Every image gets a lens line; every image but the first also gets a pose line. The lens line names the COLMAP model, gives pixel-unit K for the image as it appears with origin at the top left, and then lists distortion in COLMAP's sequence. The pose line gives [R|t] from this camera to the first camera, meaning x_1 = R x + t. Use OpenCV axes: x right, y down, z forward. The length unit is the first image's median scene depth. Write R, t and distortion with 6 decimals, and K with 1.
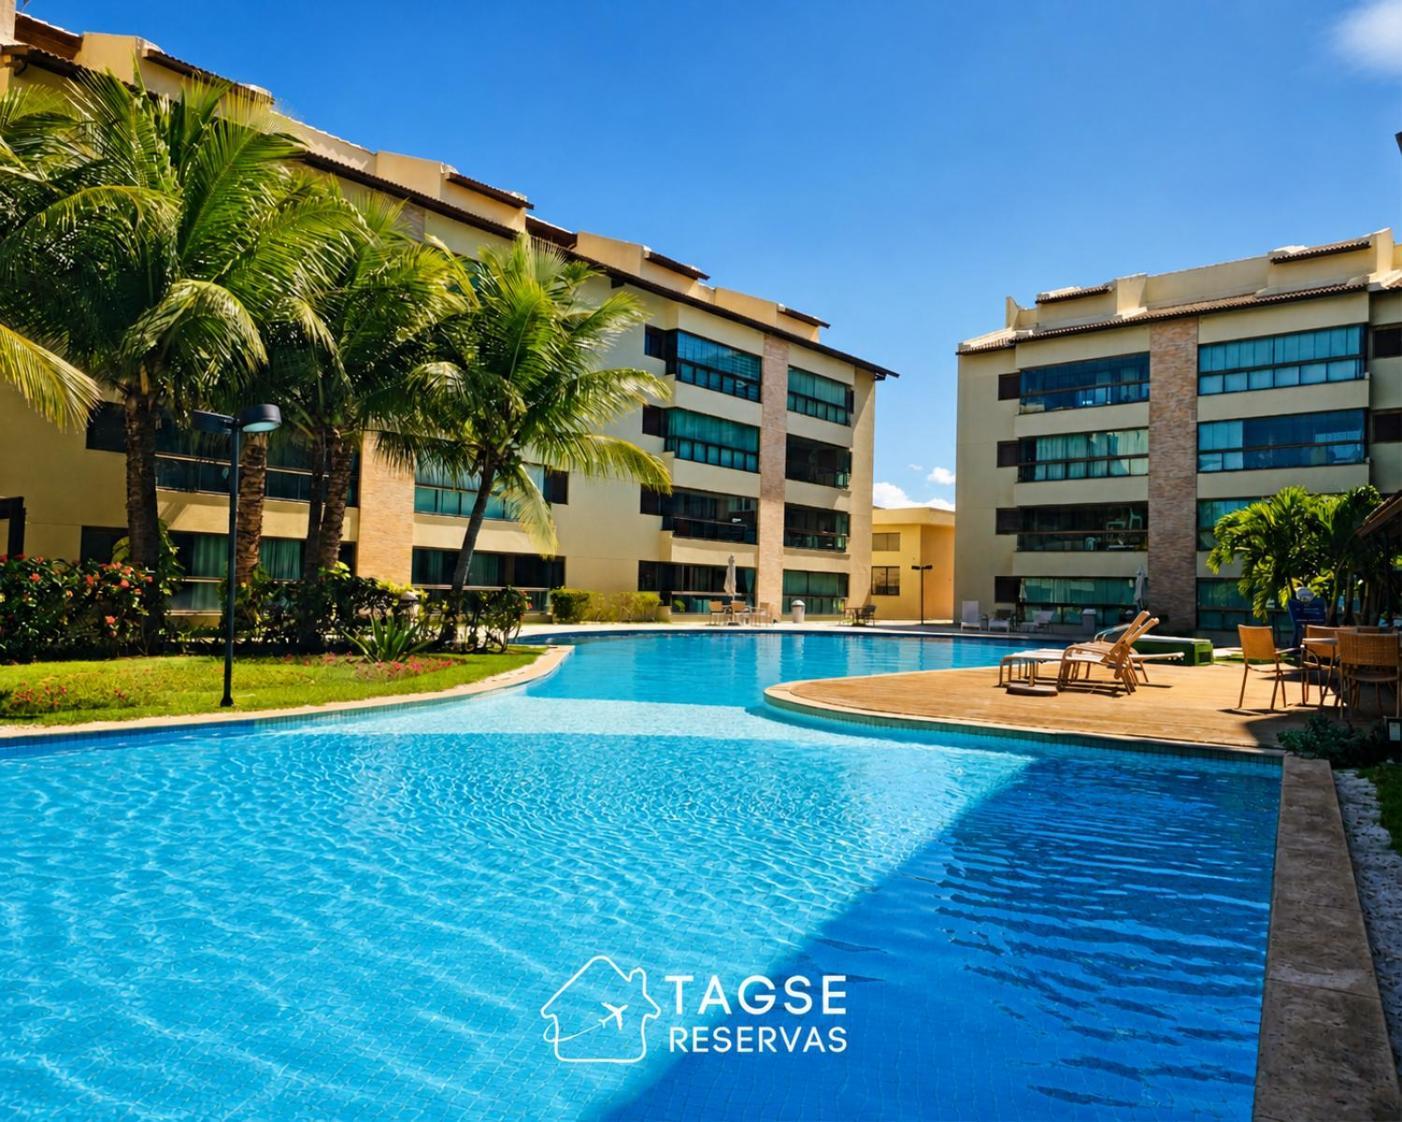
lens RADIAL K [[1007.5, 0, 685.4], [0, 1007.5, 557.0], [0, 0, 1]] dist [0.019395, -0.000729]
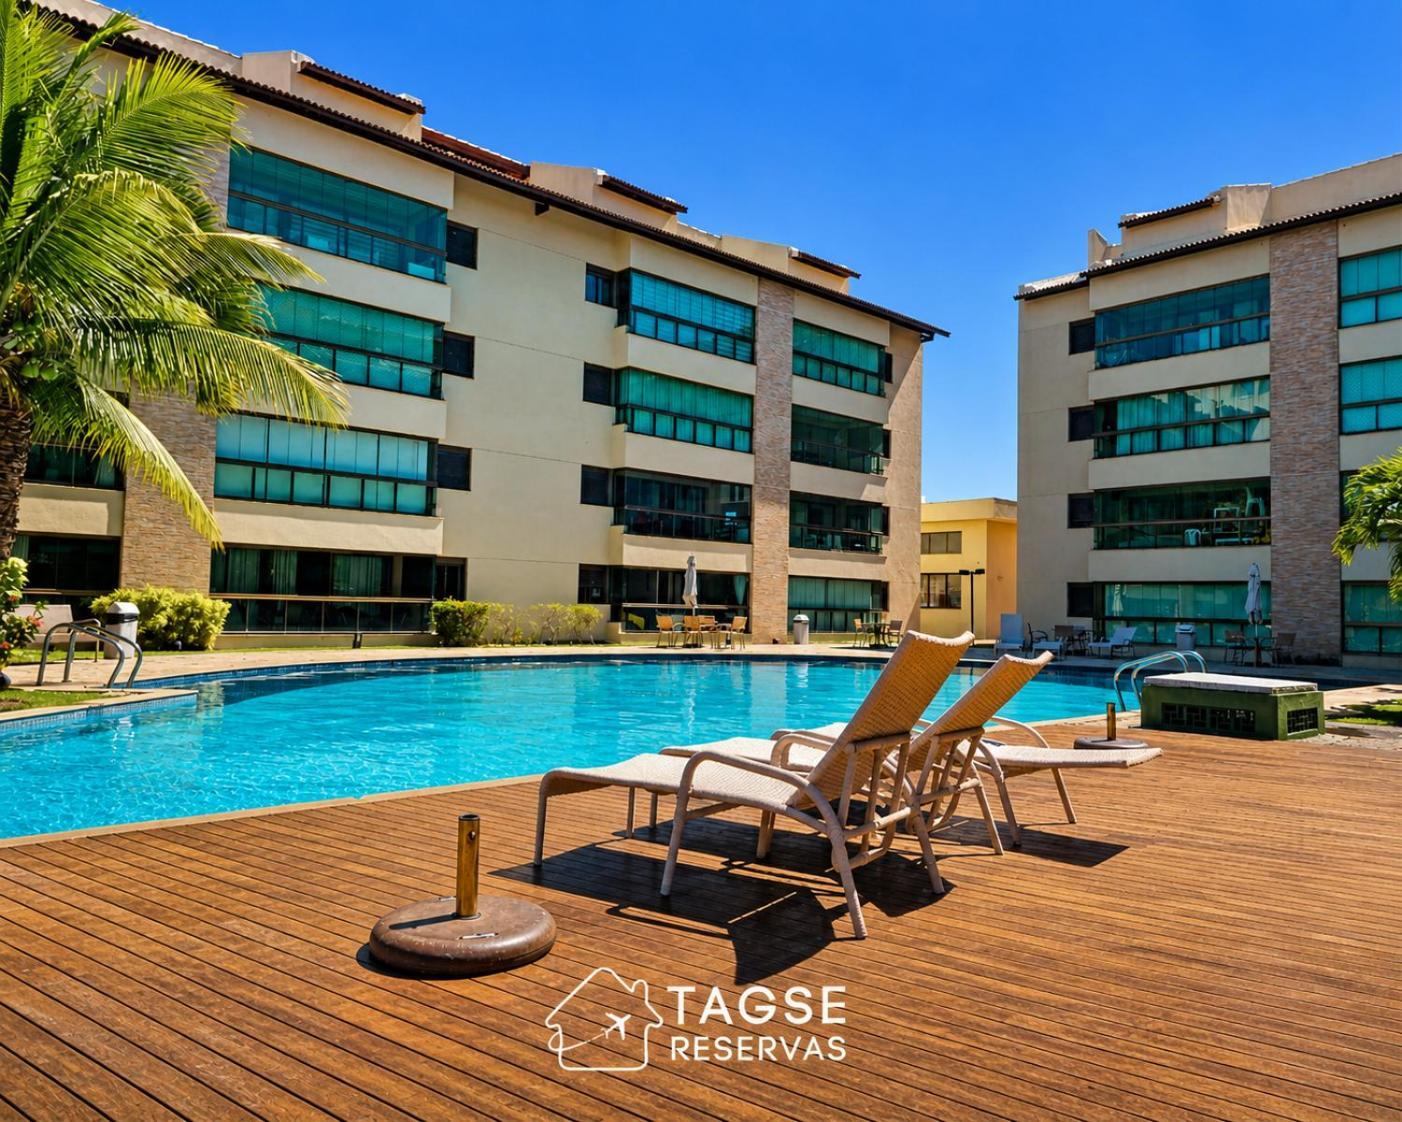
lens RADIAL K [[1031.7, 0, 701.0], [0, 1031.7, 561.0], [0, 0, 1]] dist [0.021474, 0.001301]
pose [[0.994274, -0.010428, -0.106348, 0.118760], [0.009007, 0.999864, -0.013830, 0.011738], [0.106478, 0.012793, 0.994233, 0.195139]]
